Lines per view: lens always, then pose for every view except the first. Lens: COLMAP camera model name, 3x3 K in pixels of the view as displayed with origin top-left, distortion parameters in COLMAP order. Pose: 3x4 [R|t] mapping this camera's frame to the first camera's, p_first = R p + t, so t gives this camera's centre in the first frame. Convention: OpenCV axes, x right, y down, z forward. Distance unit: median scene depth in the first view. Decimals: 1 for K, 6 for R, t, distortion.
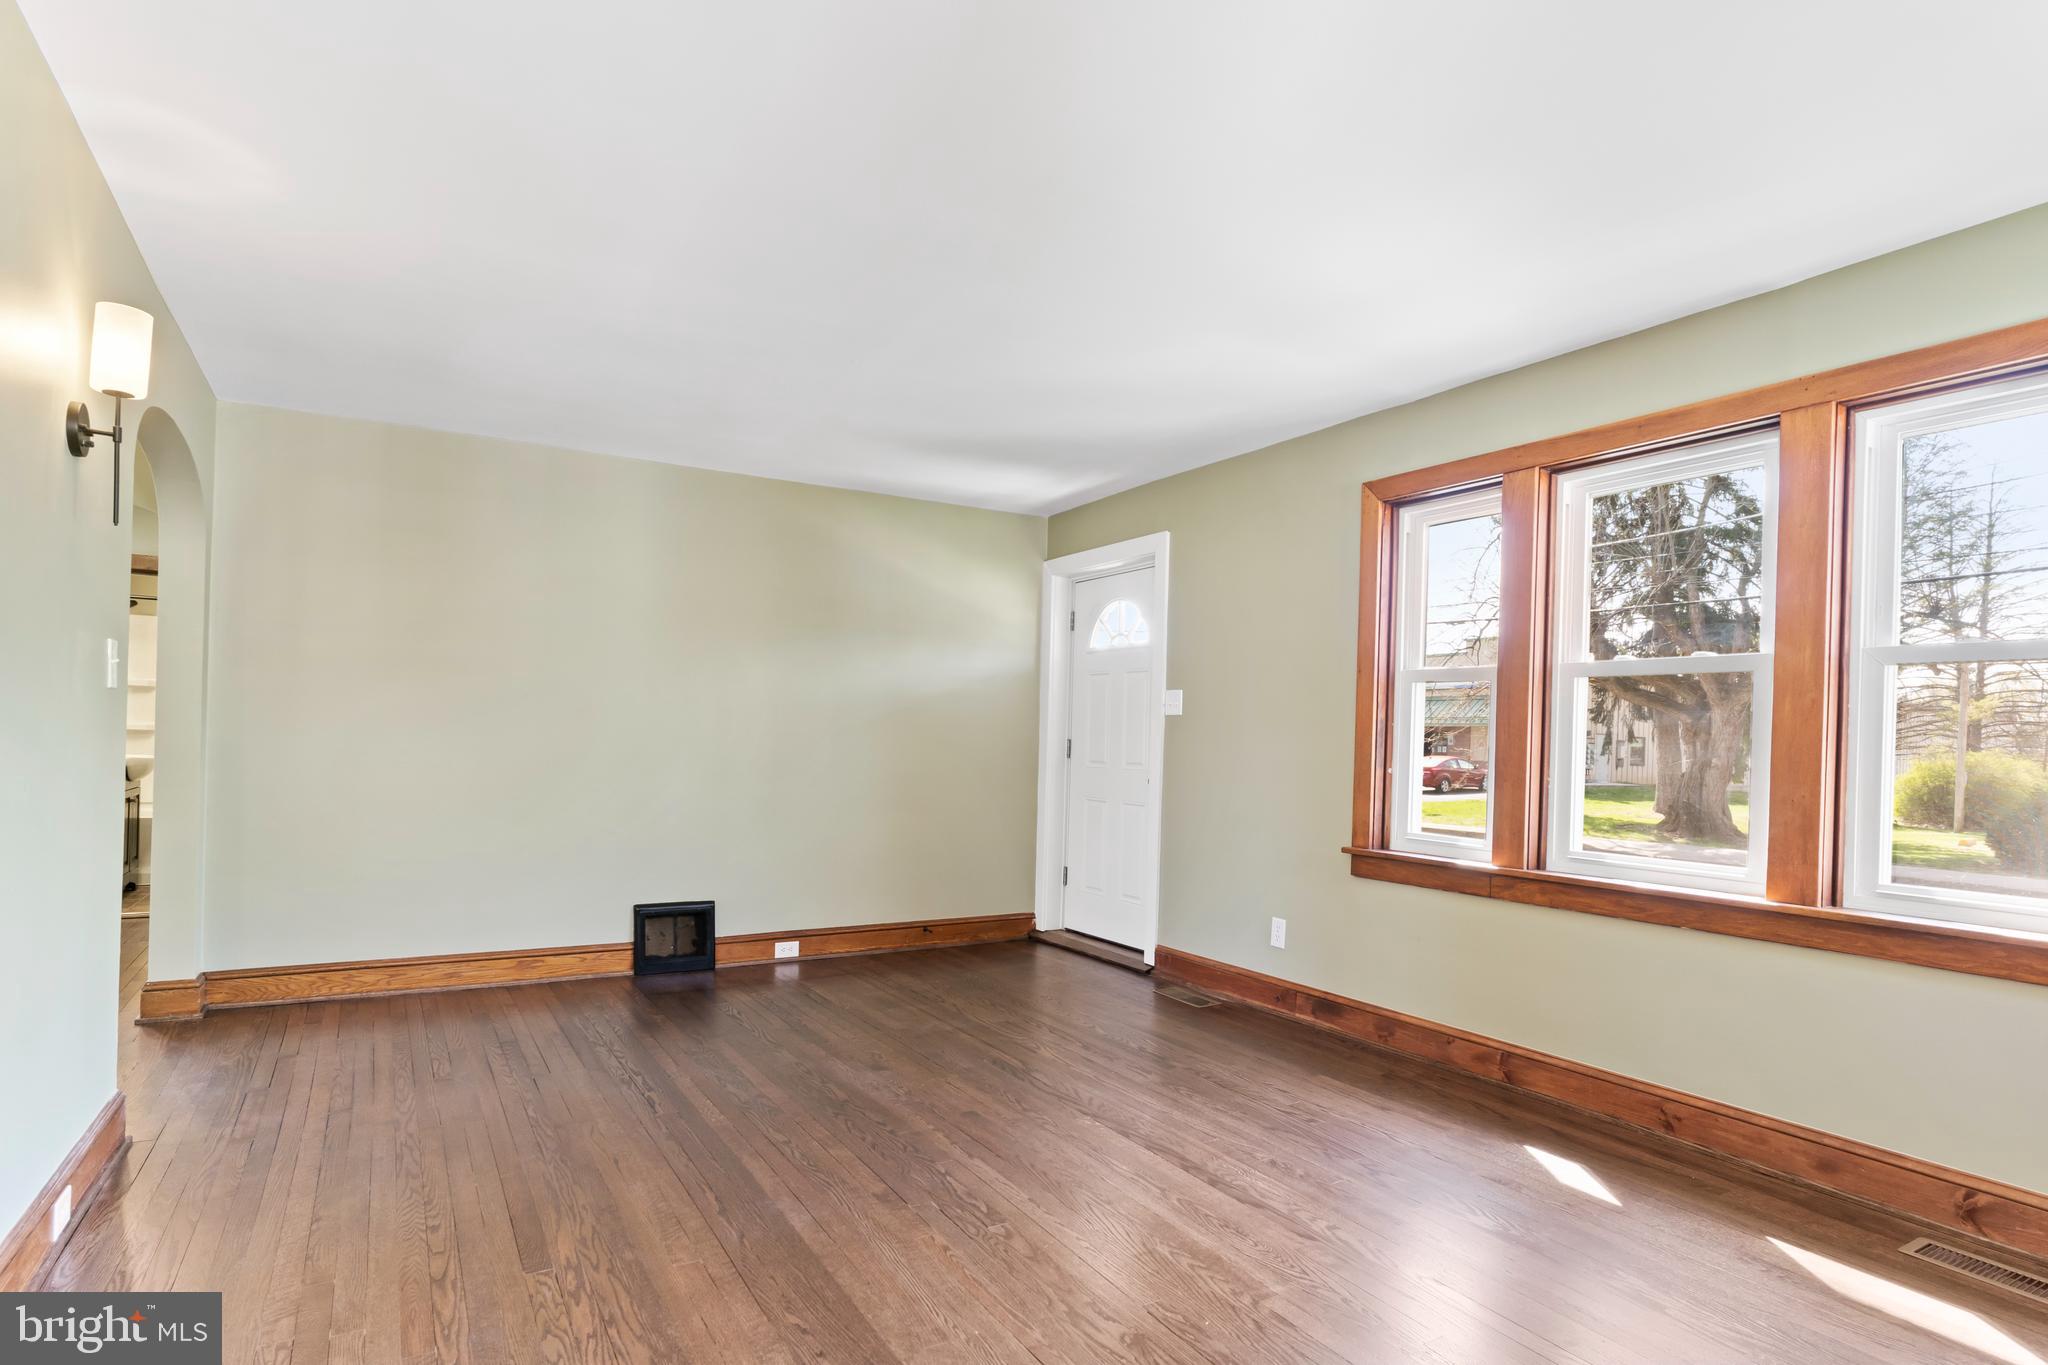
lens RADIAL K [[1080.1, 0, 1022.1], [0, 1080.1, 746.6], [0, 0, 1]] dist [-0.000421, 0.000009]
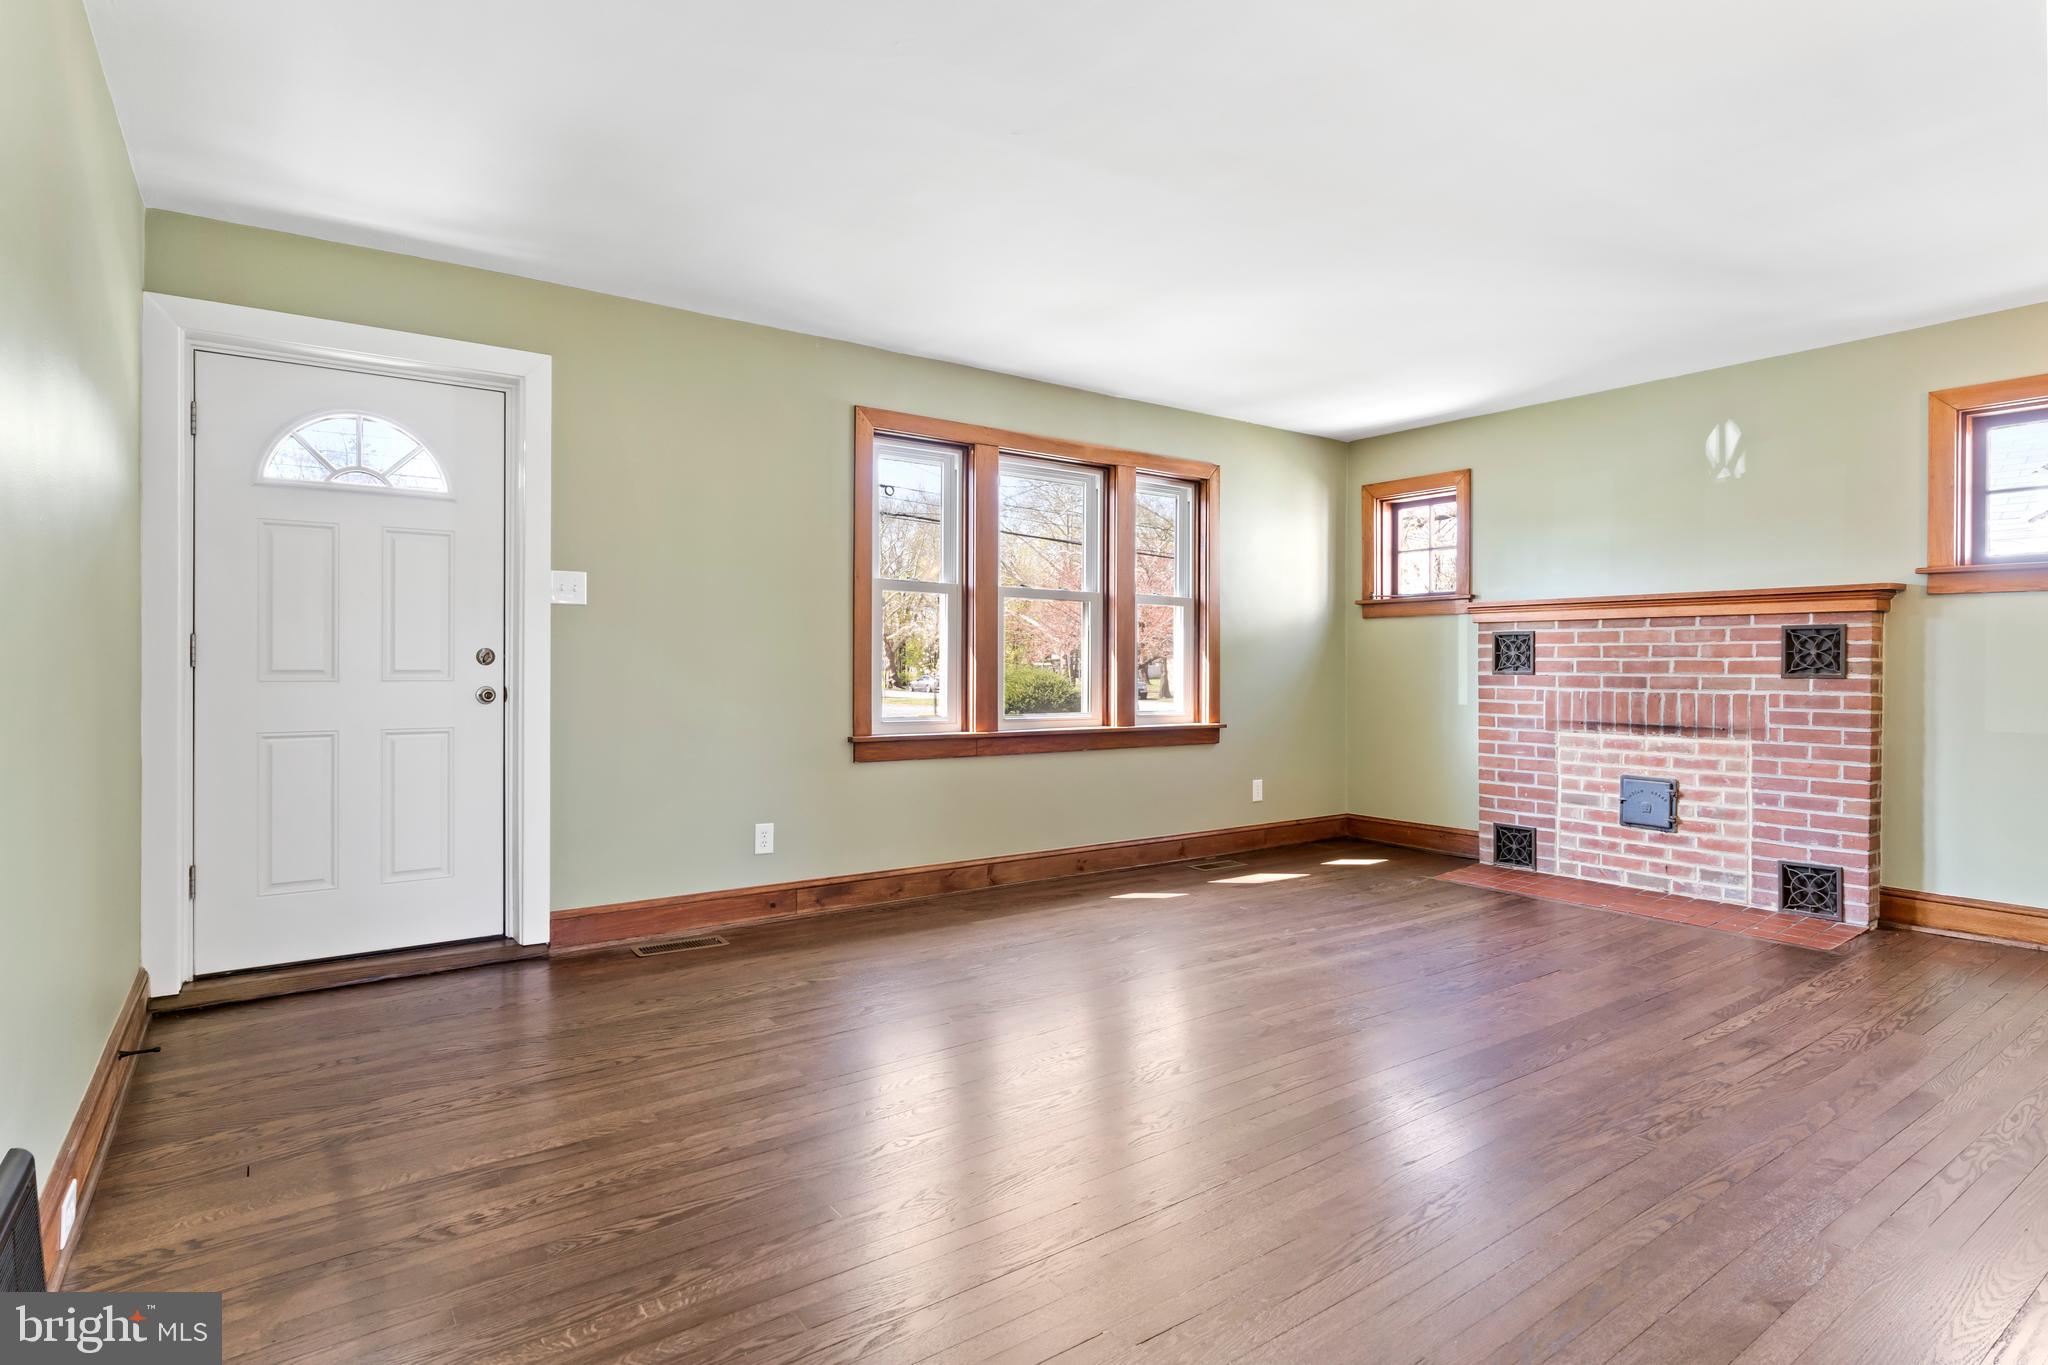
lens RADIAL K [[1053.6, 0, 1014.9], [0, 1053.6, 668.8], [0, 0, 1]] dist [-0.001274, -0.000149]
pose [[-0.078668, -0.031583, 0.996400, -0.749595], [-0.002273, 0.999501, 0.031502, -0.009515], [-0.996898, 0.000213, -0.078700, 0.897678]]
